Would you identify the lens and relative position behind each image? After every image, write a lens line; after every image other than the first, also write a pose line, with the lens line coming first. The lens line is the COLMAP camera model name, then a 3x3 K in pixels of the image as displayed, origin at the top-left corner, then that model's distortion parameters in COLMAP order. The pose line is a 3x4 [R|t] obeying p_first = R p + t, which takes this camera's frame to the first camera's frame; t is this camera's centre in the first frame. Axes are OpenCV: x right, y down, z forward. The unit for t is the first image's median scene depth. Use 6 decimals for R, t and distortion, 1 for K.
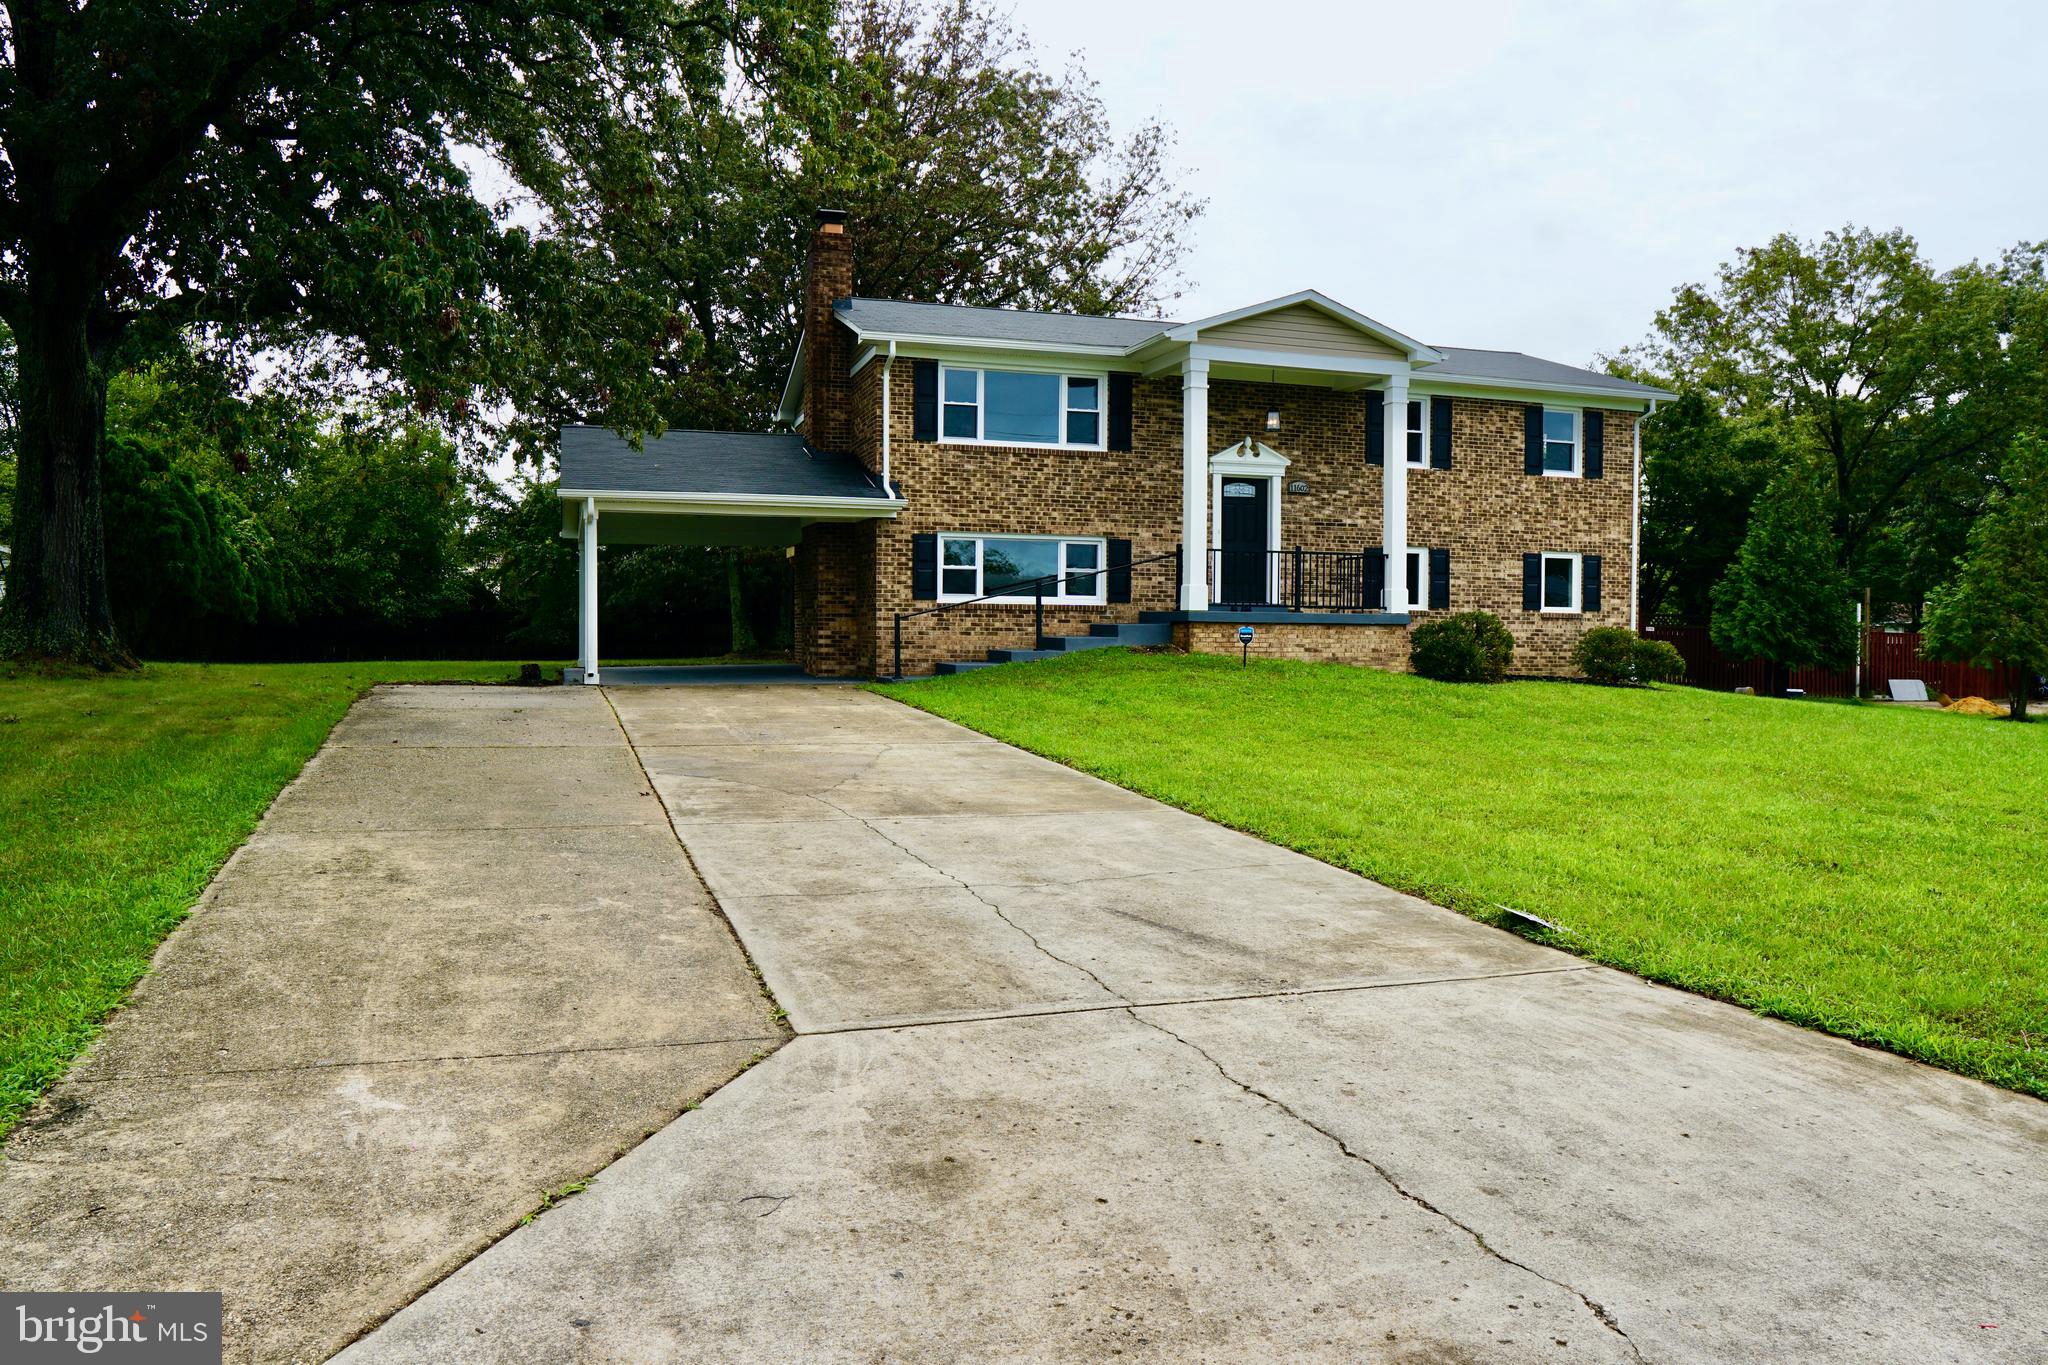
lens RADIAL K [[1449.6, 0, 1026.3], [0, 1449.6, 682.5], [0, 0, 1]] dist [-0.093557, 0.052130]
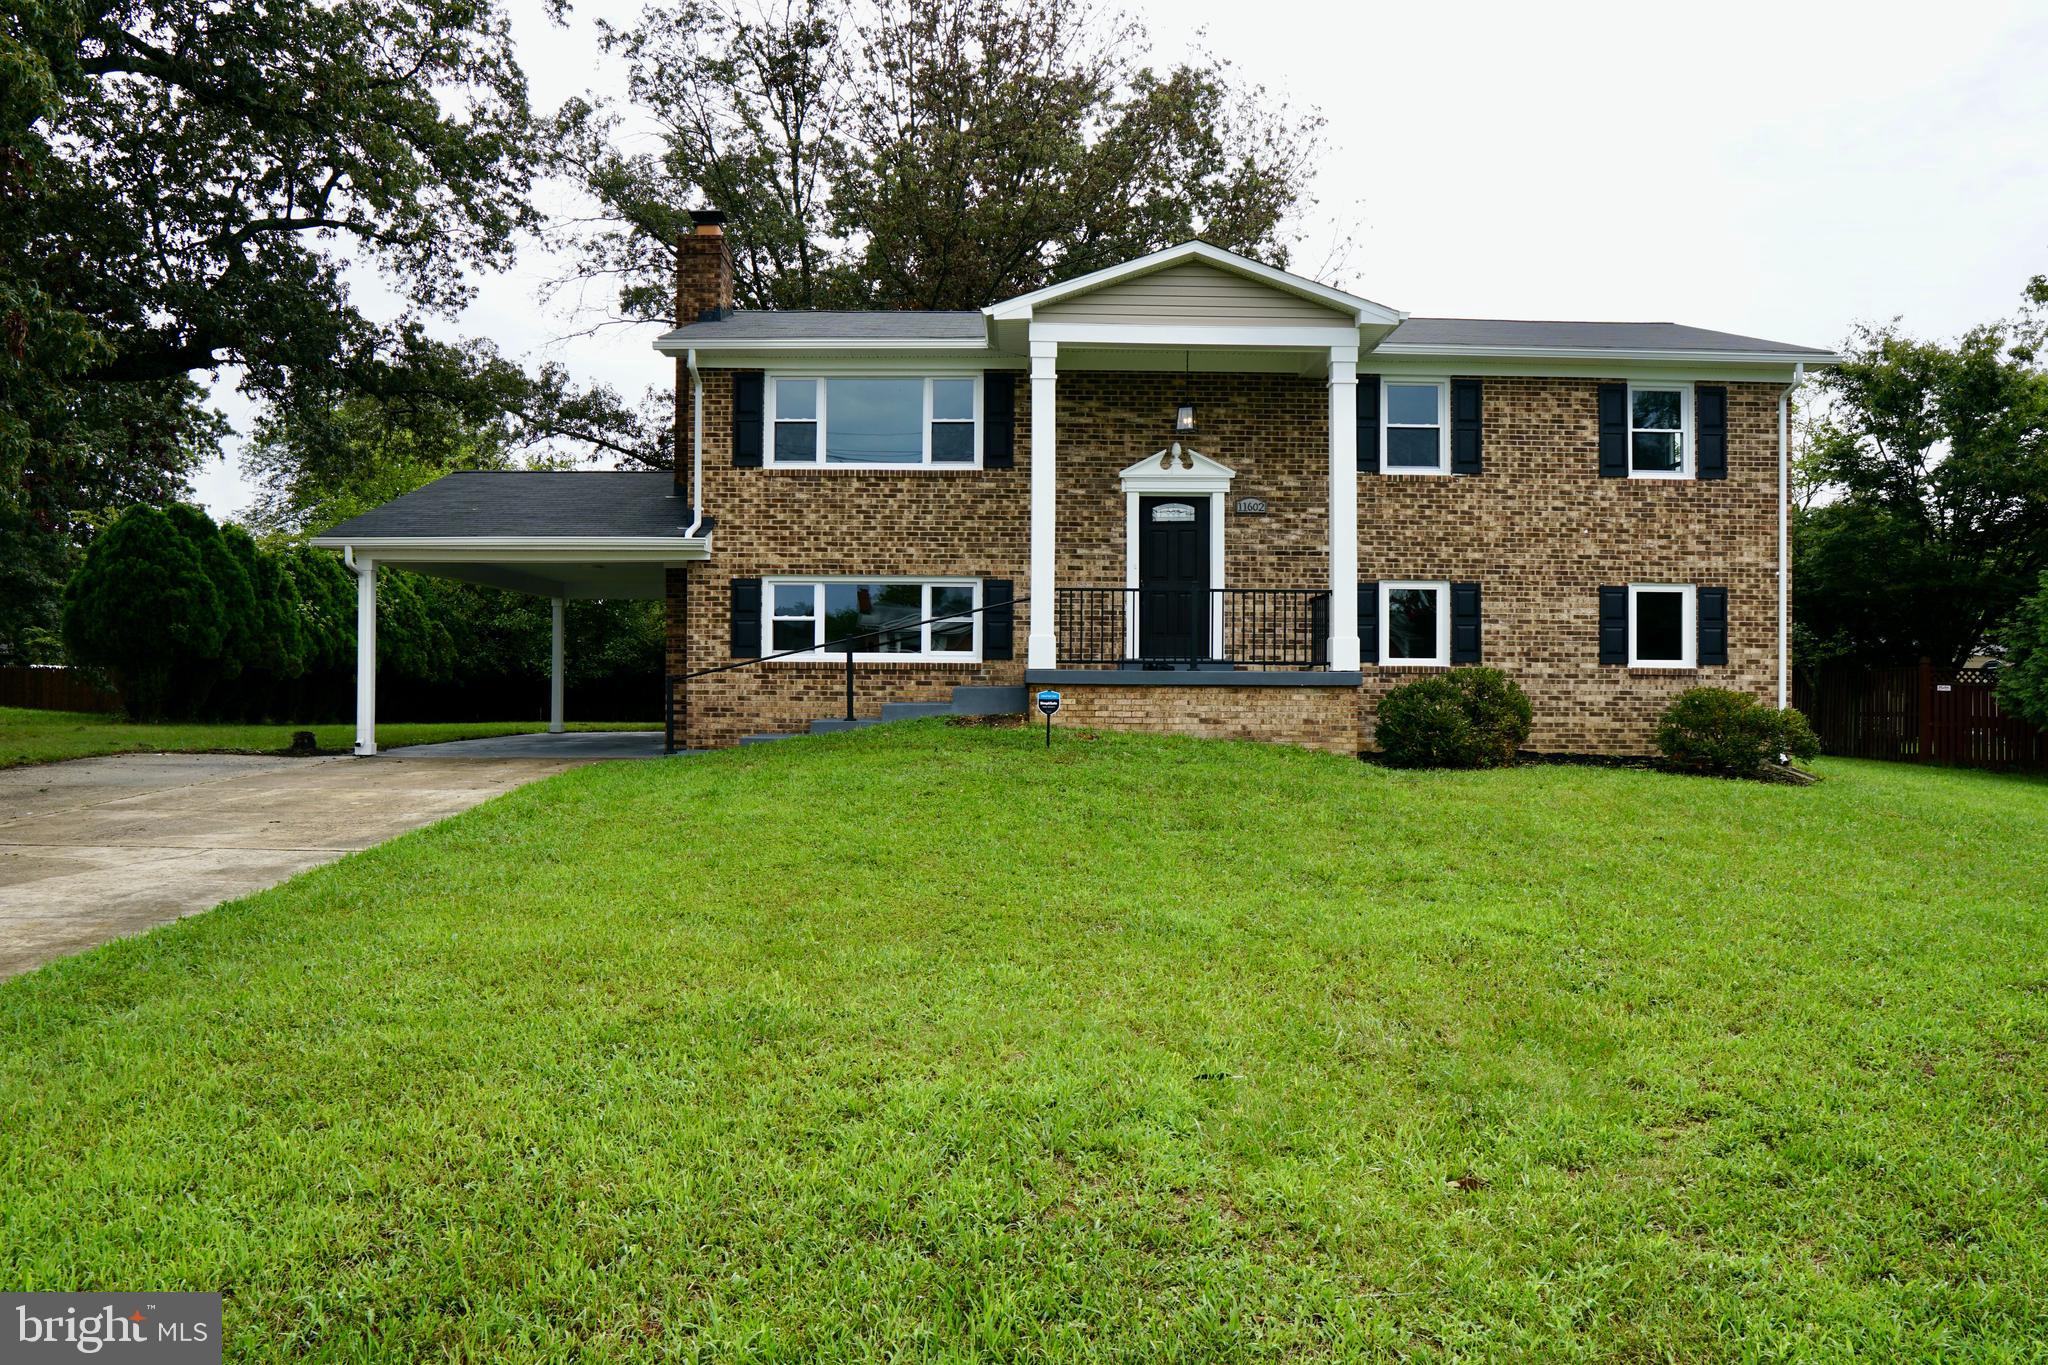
lens RADIAL K [[1449.6, 0, 1024.9], [0, 1449.6, 680.5], [0, 0, 1]] dist [-0.093557, 0.052130]
pose [[0.953531, -0.003334, -0.301275, 0.317016], [-0.009412, 0.999121, -0.040846, -0.011603], [0.301147, 0.041784, 0.952662, 0.252026]]
